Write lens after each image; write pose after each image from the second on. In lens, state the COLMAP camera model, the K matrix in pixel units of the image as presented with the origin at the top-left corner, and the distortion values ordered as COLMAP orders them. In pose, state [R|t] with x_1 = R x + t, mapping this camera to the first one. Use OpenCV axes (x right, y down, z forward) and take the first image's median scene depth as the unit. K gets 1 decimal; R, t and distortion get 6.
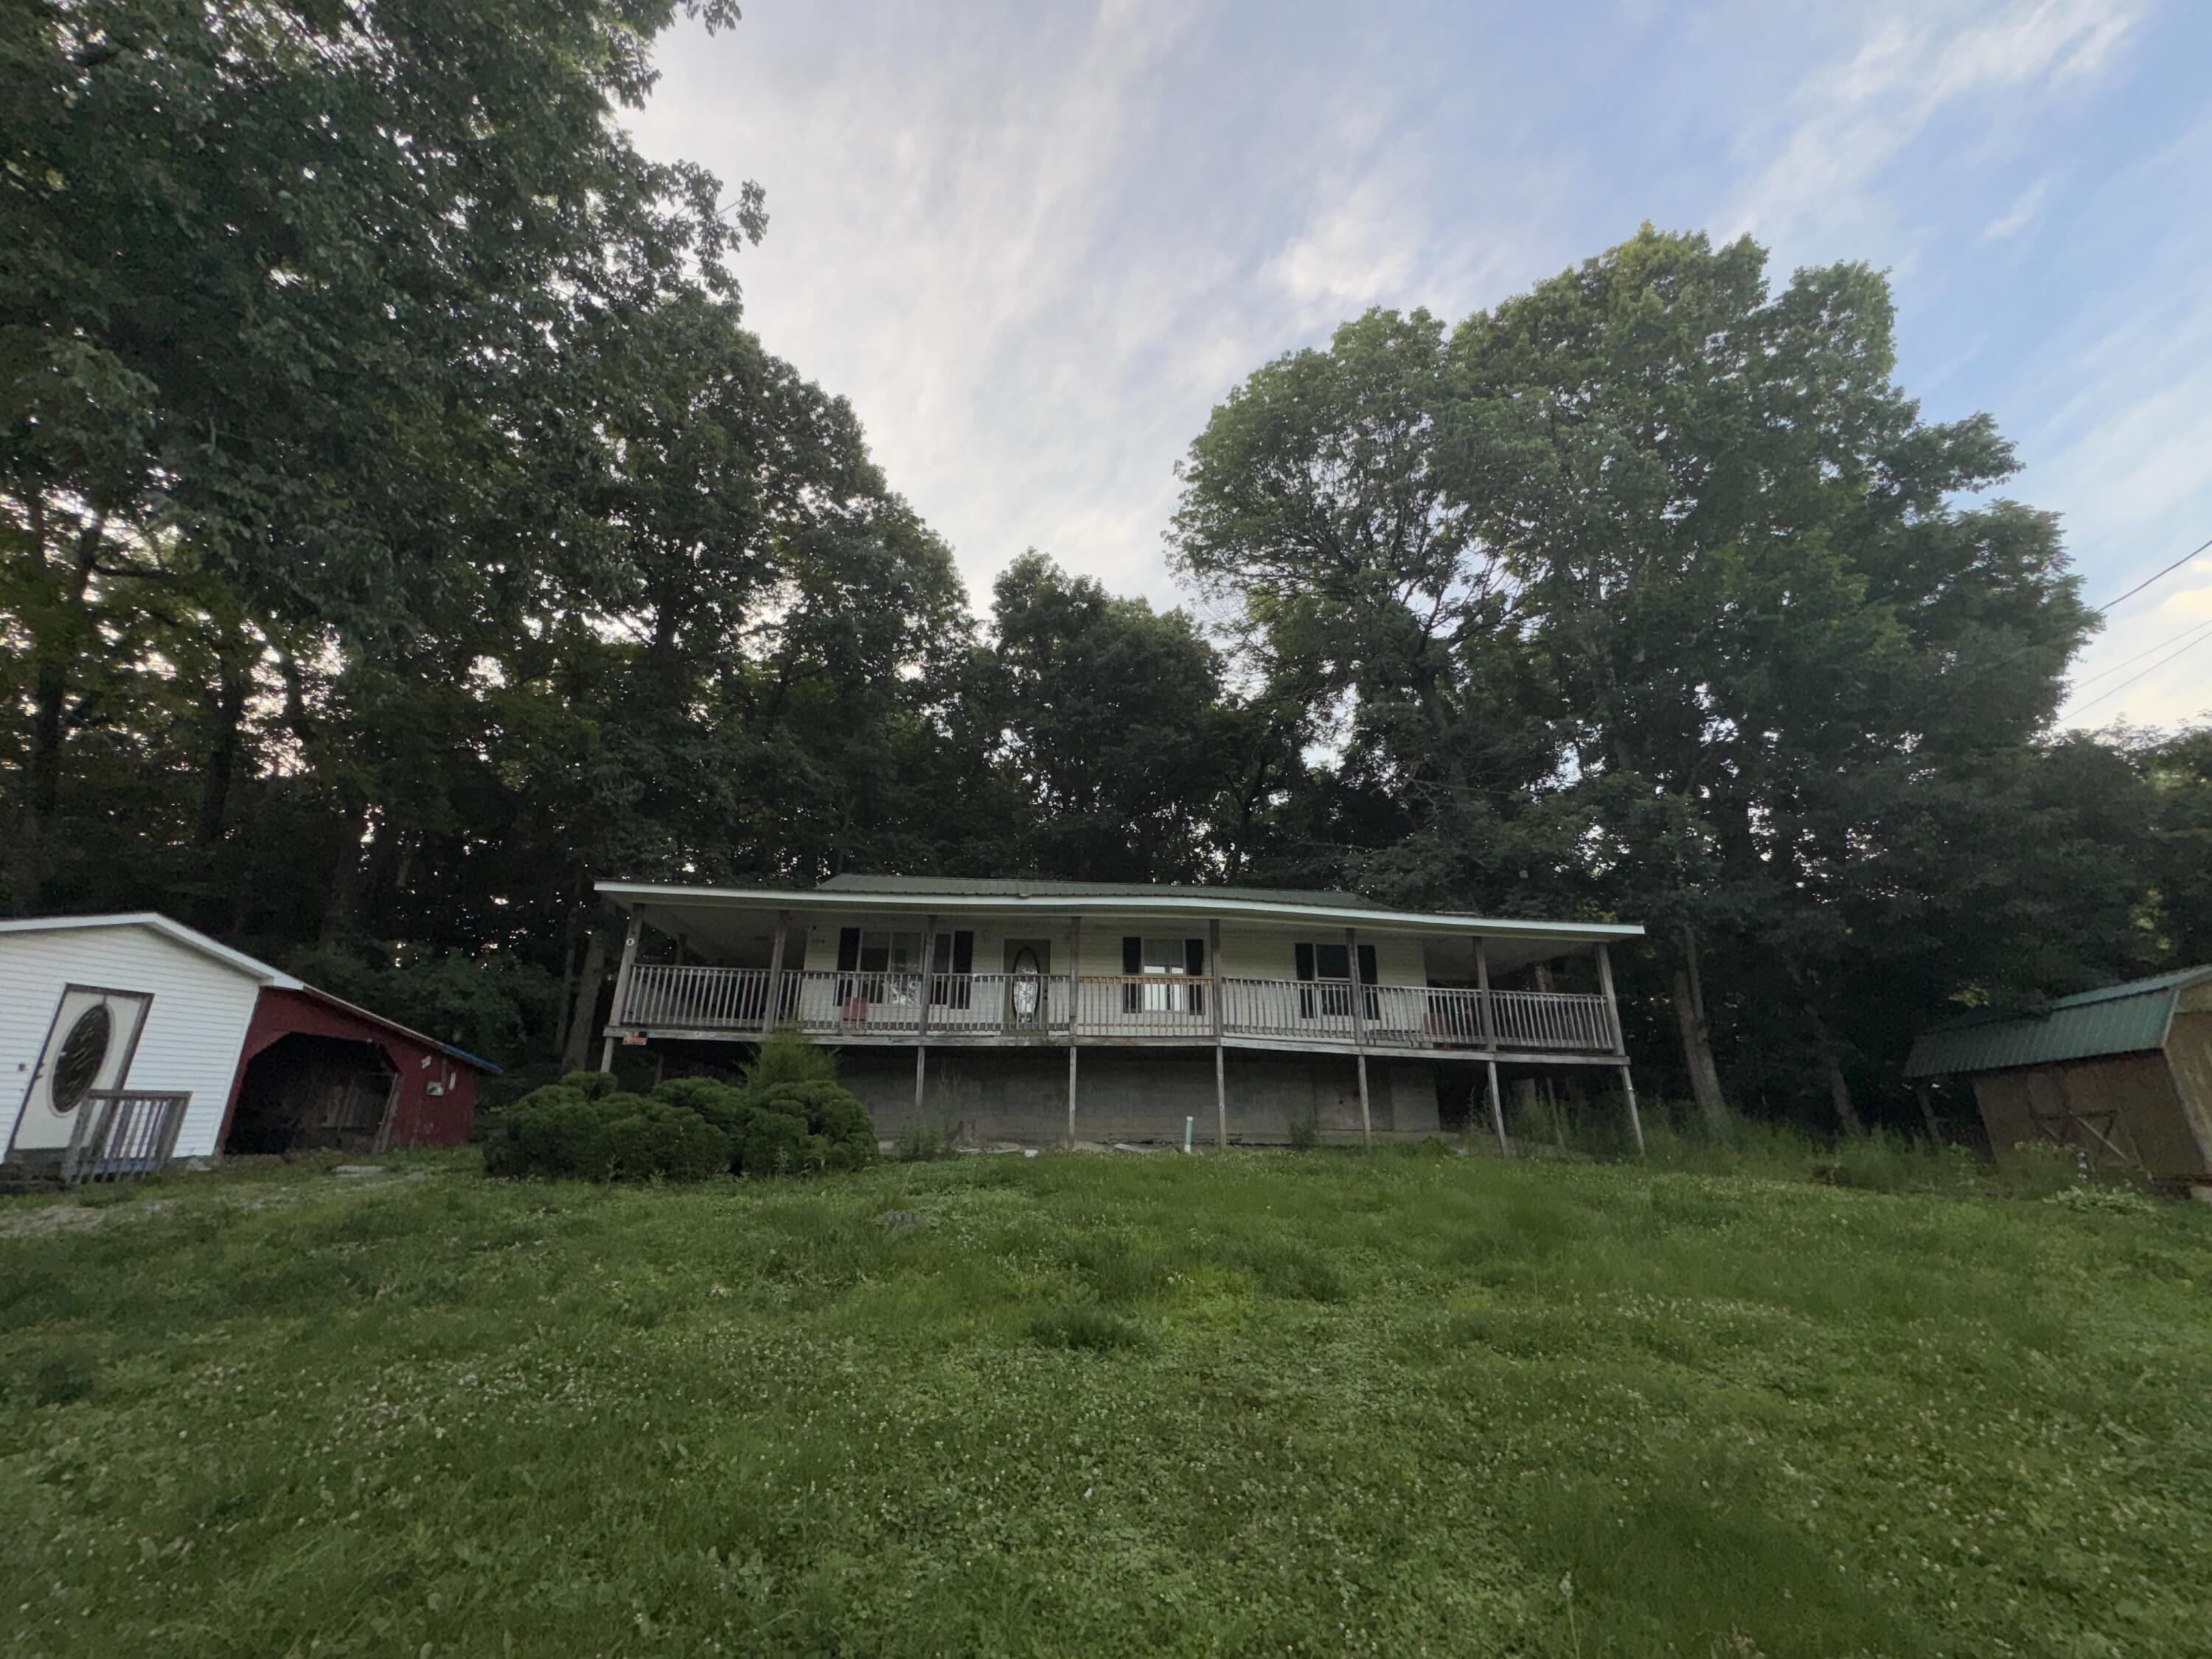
lens RADIAL K [[882.0, 0, 1096.3], [0, 882.0, 827.4], [0, 0, 1]] dist [-0.005477, 0.001062]
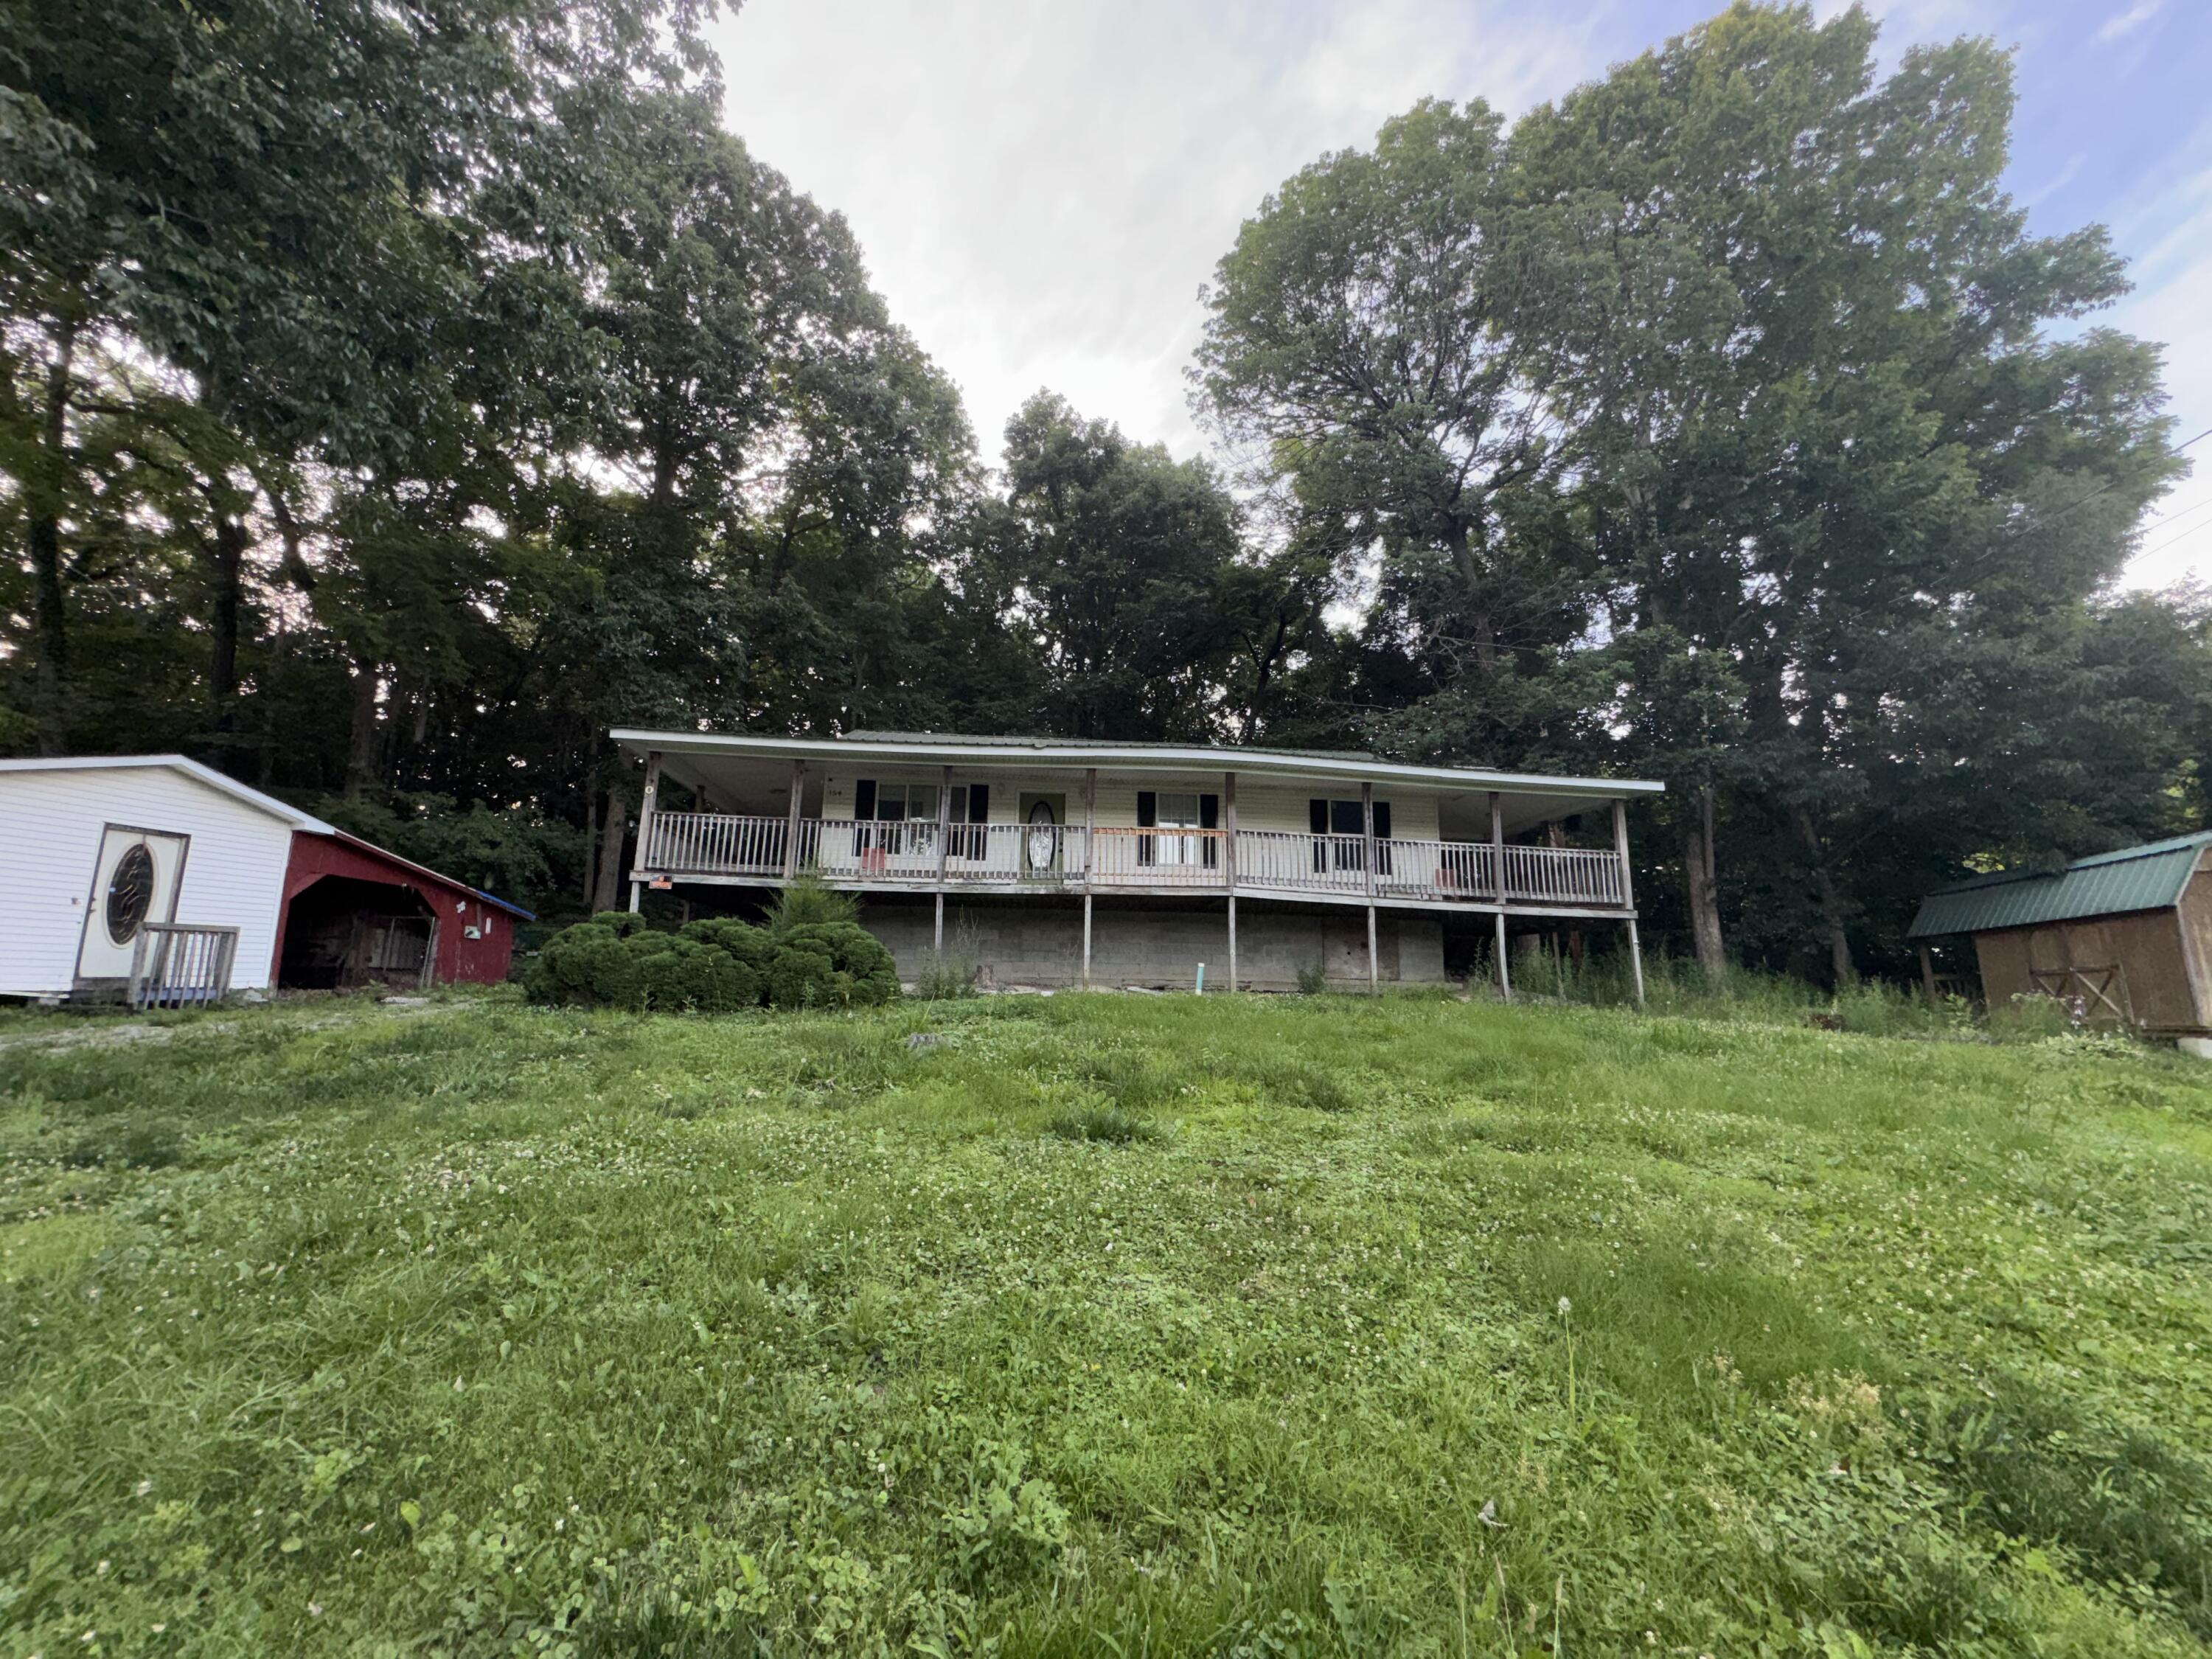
lens RADIAL K [[882.0, 0, 1096.4], [0, 882.0, 826.2], [0, 0, 1]] dist [-0.005477, 0.001062]
pose [[0.999876, 0.006988, -0.014099, -0.002649], [-0.004864, 0.989365, 0.145374, 0.020280], [0.014965, -0.145287, 0.989276, 0.003471]]
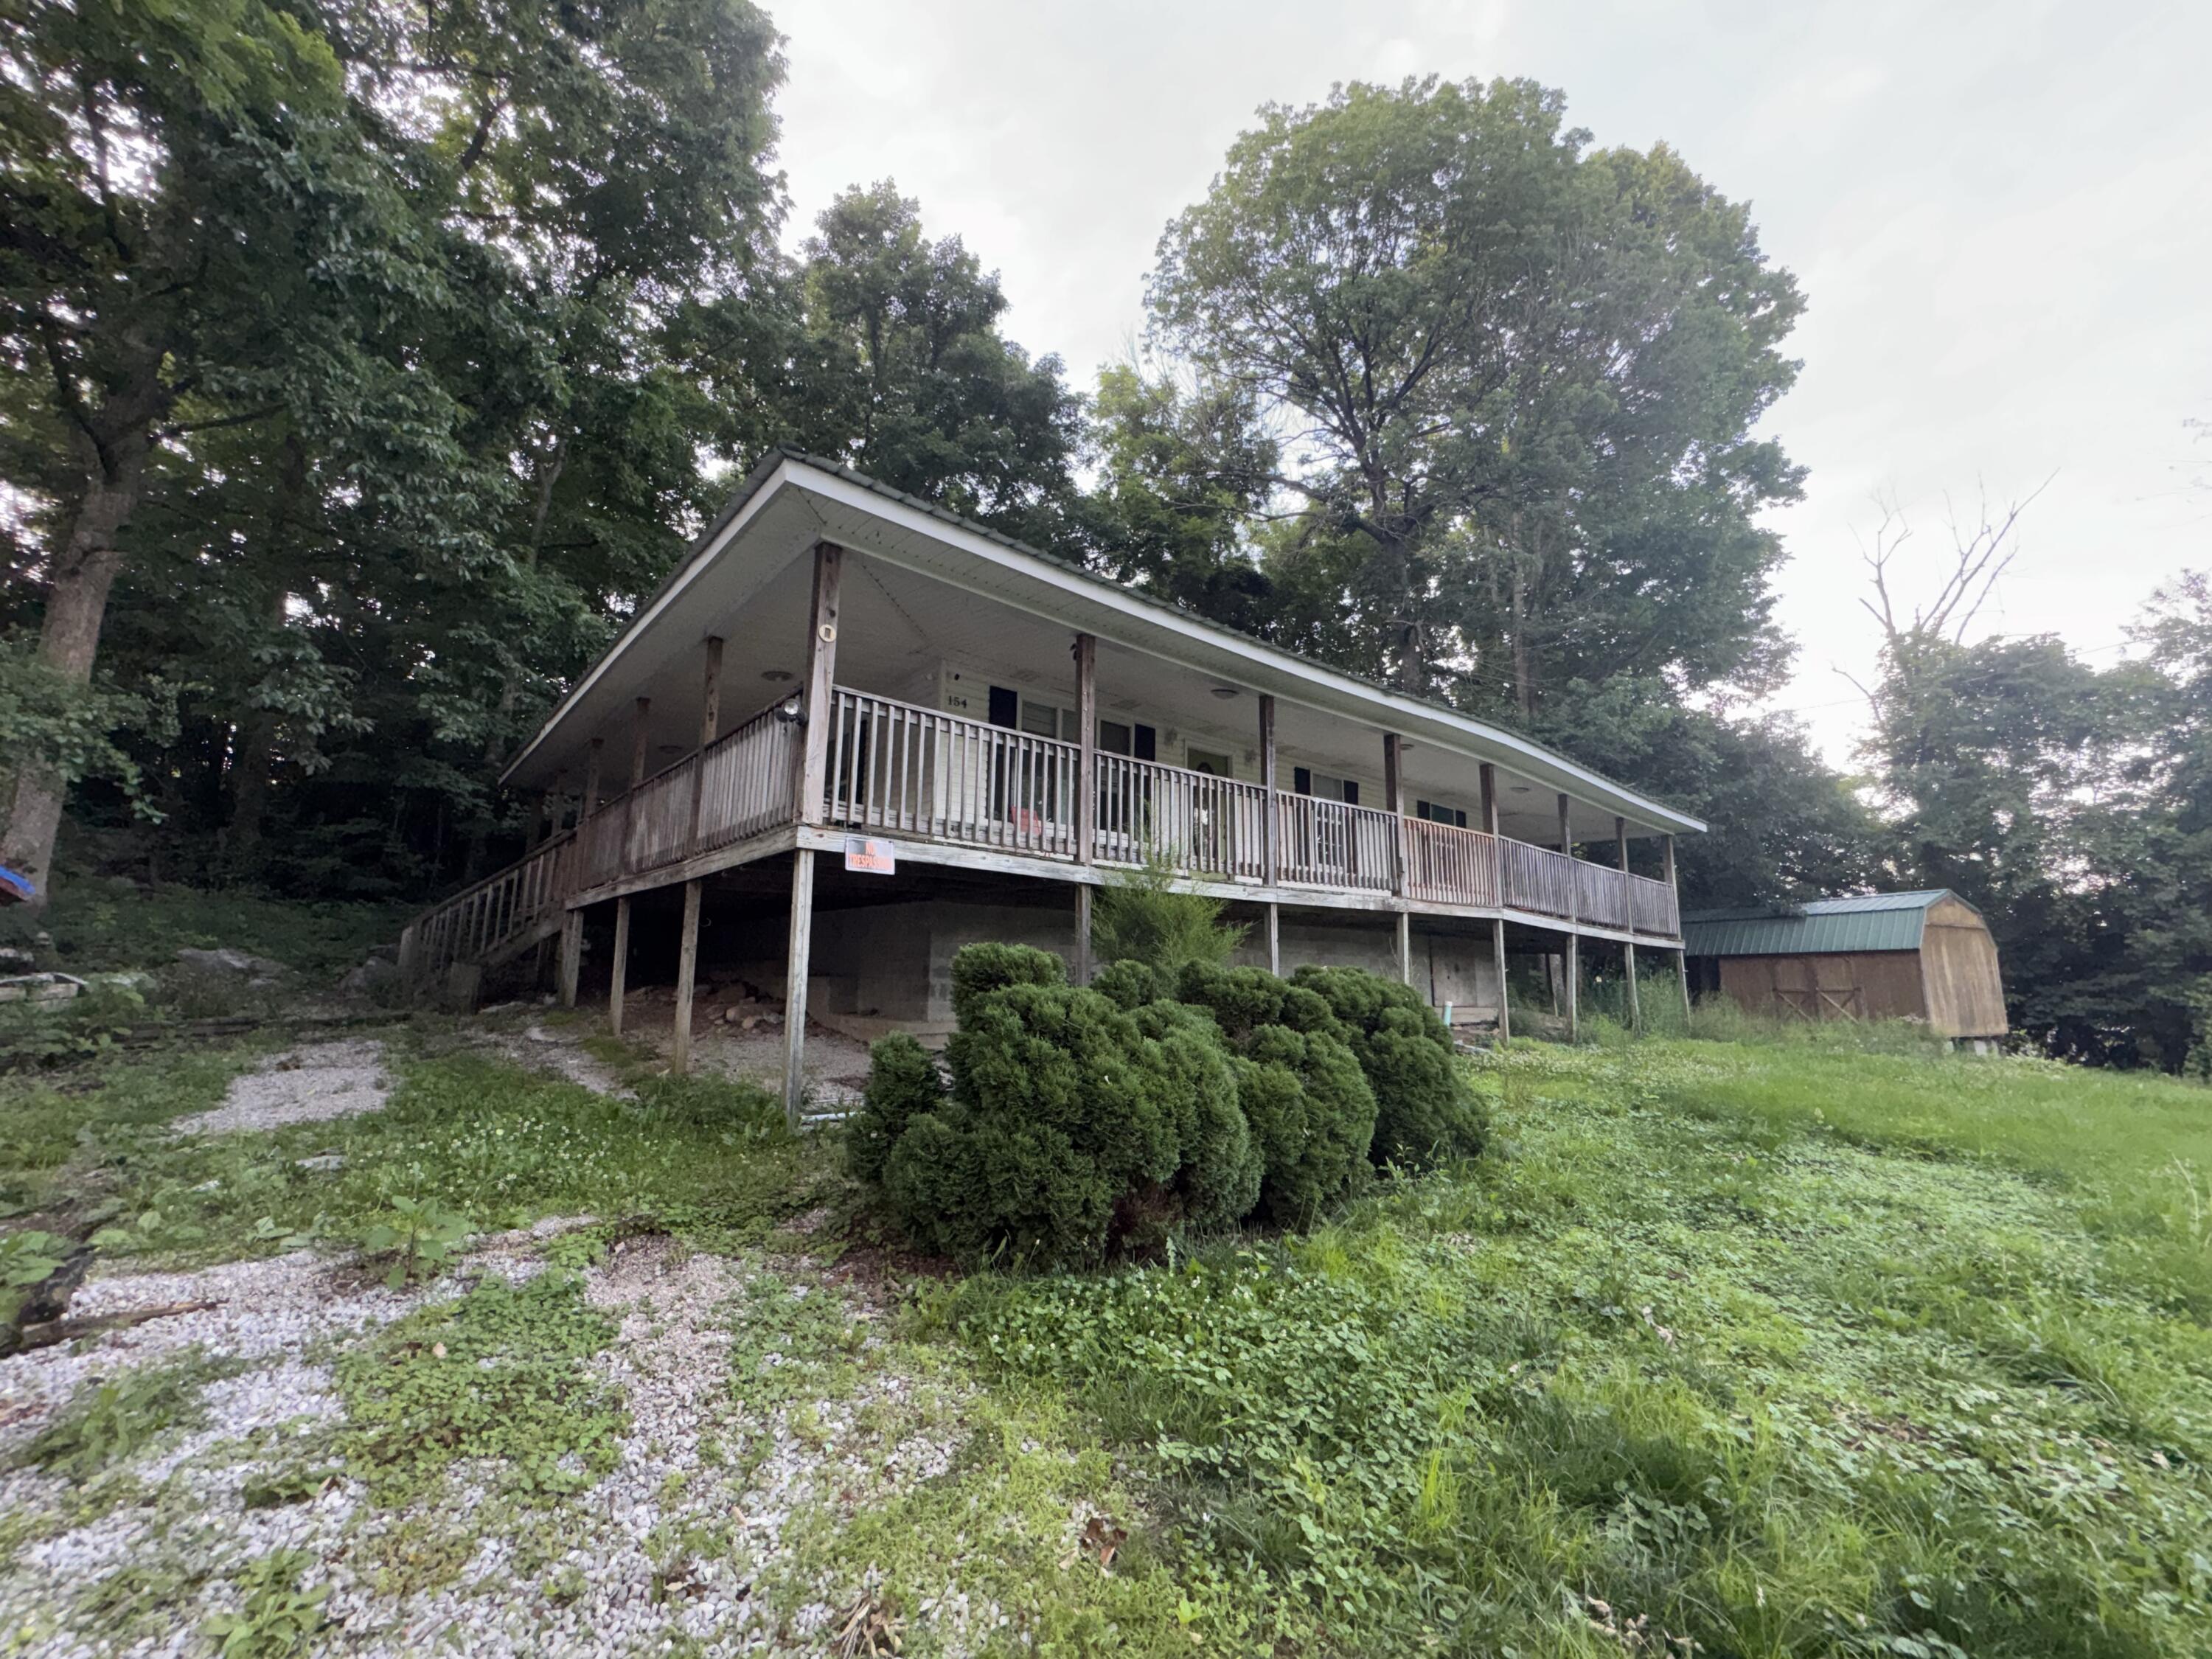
lens RADIAL K [[882.0, 0, 1102.2], [0, 882.0, 843.4], [0, 0, 1]] dist [-0.005477, 0.001062]
pose [[0.836135, 0.086406, 0.541675, -0.583572], [-0.193067, 0.970683, 0.143180, 0.130097], [-0.513423, -0.224298, 0.828304, 0.510463]]
